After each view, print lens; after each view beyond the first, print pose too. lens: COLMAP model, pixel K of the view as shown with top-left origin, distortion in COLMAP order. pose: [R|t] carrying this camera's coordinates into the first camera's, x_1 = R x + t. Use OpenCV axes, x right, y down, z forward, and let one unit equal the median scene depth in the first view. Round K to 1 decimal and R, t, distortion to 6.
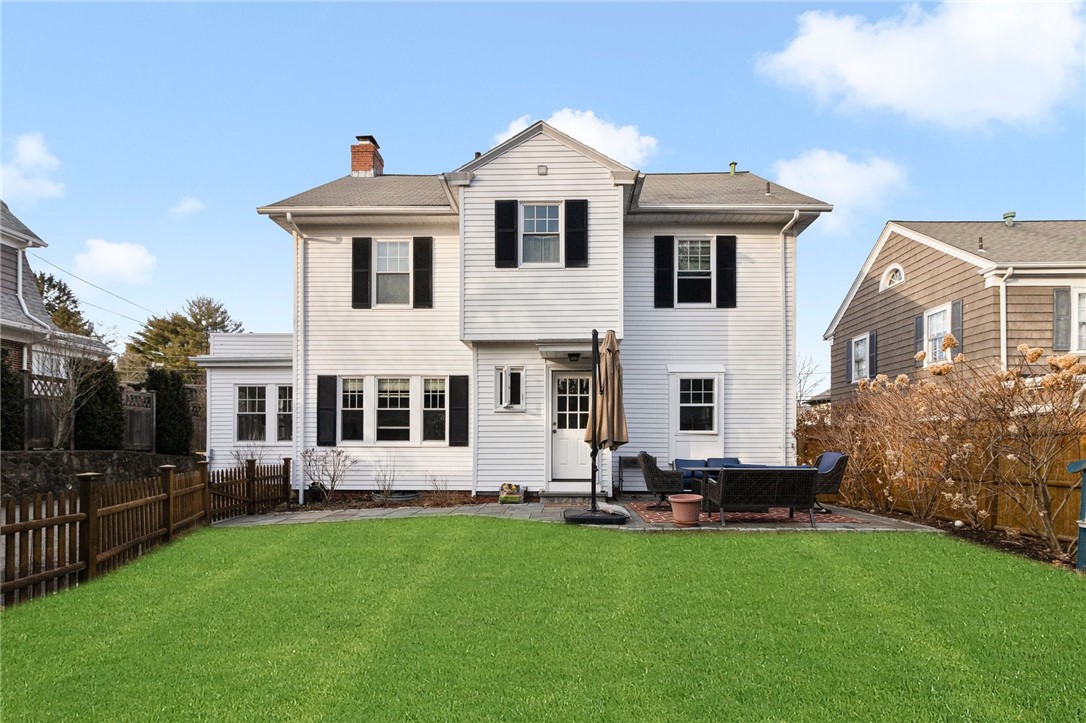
lens RADIAL K [[516.3, 0, 585.7], [0, 516.3, 437.3], [0, 0, 1]] dist [0.008768, -0.000914]
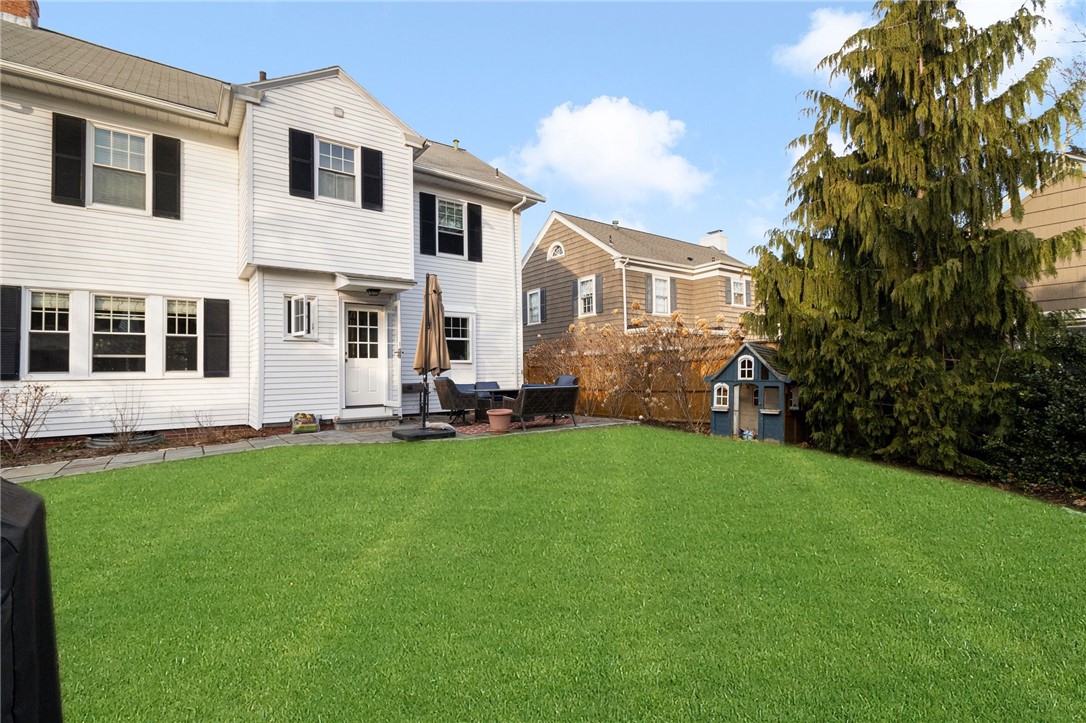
lens RADIAL K [[516.3, 0, 523.3], [0, 516.3, 347.3], [0, 0, 1]] dist [0.008768, -0.000914]
pose [[0.790981, 0.017652, 0.611586, -0.384246], [0.009058, 0.999136, -0.040553, 0.006781], [-0.611774, 0.037617, 0.790138, -0.042241]]
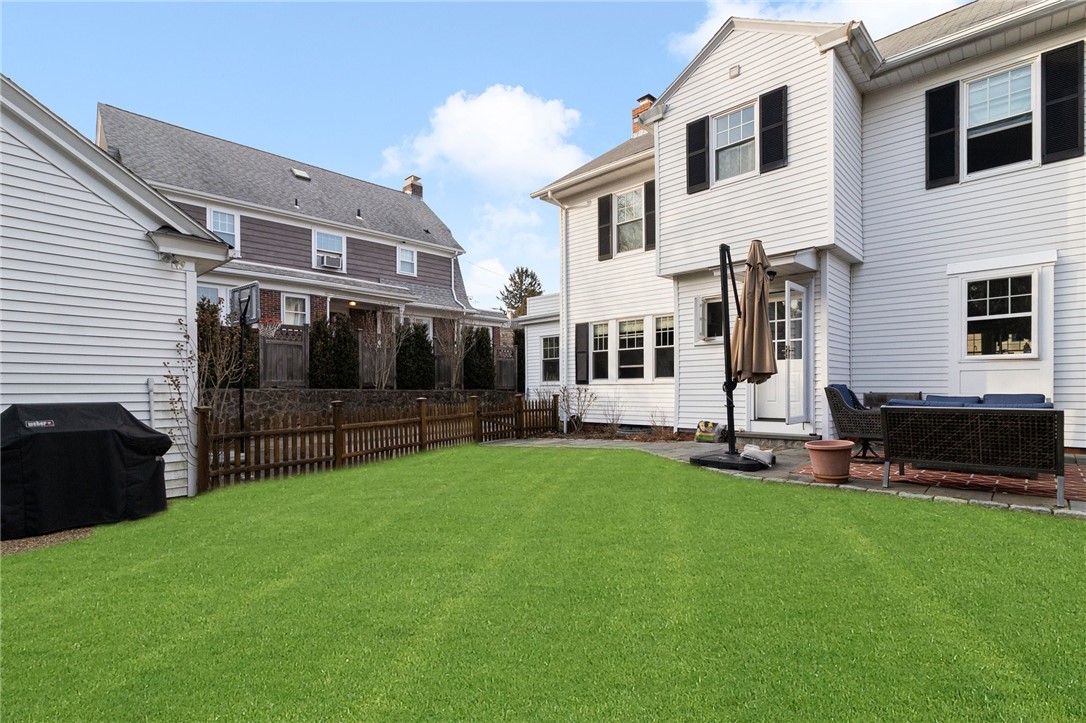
lens RADIAL K [[516.3, 0, 549.2], [0, 516.3, 384.0], [0, 0, 1]] dist [0.008768, -0.000914]
pose [[0.748183, -0.012988, -0.663365, 0.218712], [0.022528, 0.999729, 0.005834, 0.008507], [0.663110, -0.019309, 0.748273, 0.089525]]
